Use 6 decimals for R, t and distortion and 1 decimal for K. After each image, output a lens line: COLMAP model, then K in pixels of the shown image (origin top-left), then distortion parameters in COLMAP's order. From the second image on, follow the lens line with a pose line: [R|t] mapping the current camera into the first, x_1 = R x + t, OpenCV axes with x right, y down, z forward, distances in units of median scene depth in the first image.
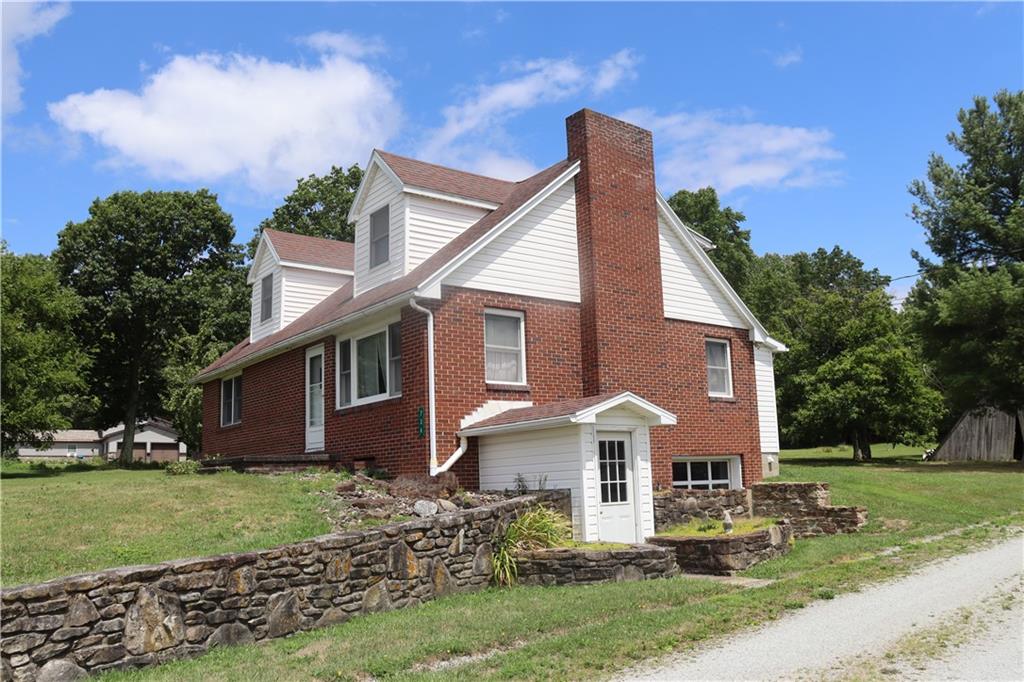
lens RADIAL K [[847.8, 0, 512.0], [0, 847.8, 341.0], [0, 0, 1]] dist [-0.182071, 0.167227]
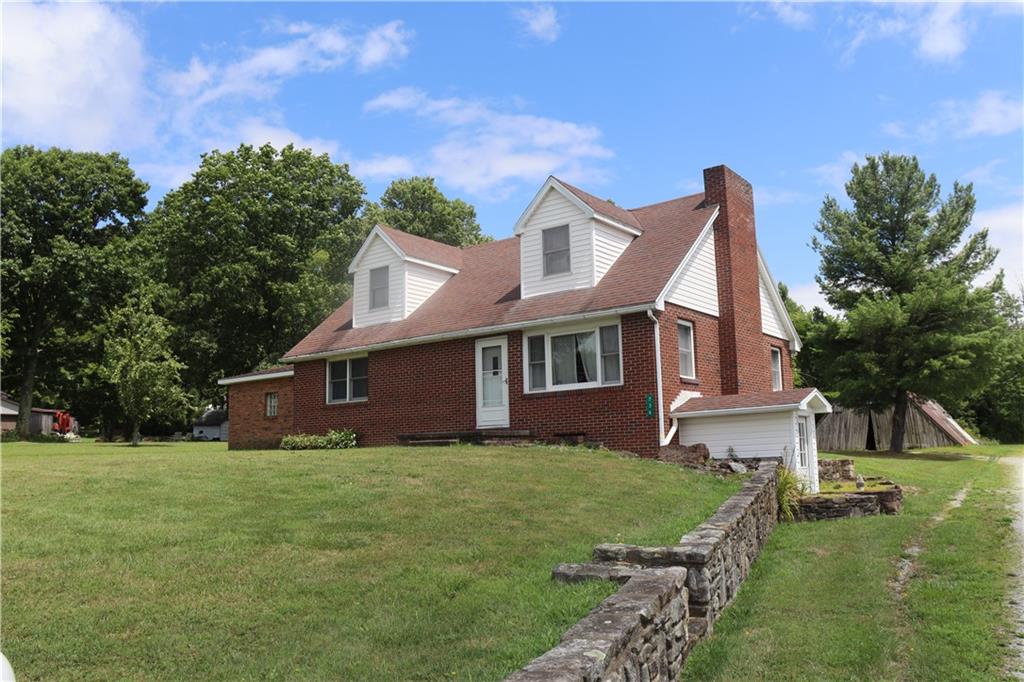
lens RADIAL K [[847.8, 0, 512.0], [0, 847.8, 341.0], [0, 0, 1]] dist [-0.182071, 0.167227]
pose [[0.964691, 0.050746, 0.258450, -0.527401], [-0.055277, 0.998418, 0.010290, -0.003685], [-0.257519, -0.024213, 0.965970, -0.151662]]
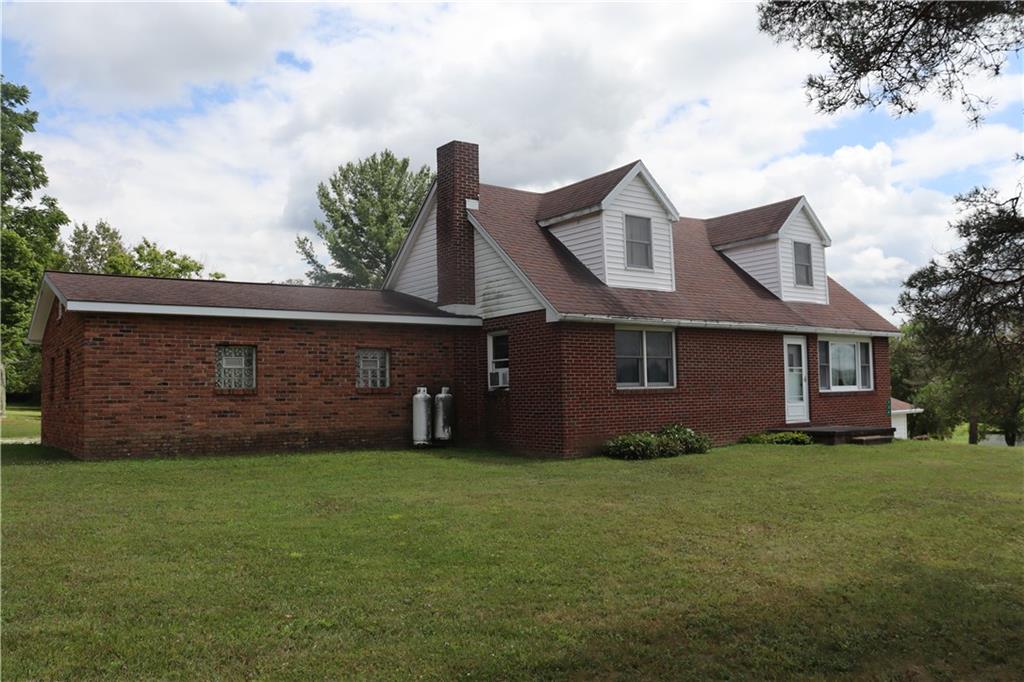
lens RADIAL K [[847.8, 0, 512.0], [0, 847.8, 341.0], [0, 0, 1]] dist [-0.182071, 0.167227]
pose [[0.045532, 0.108272, 0.993078, -1.485543], [-0.149561, 0.983643, -0.100386, 0.200099], [-0.987704, -0.143955, 0.060980, 1.369640]]
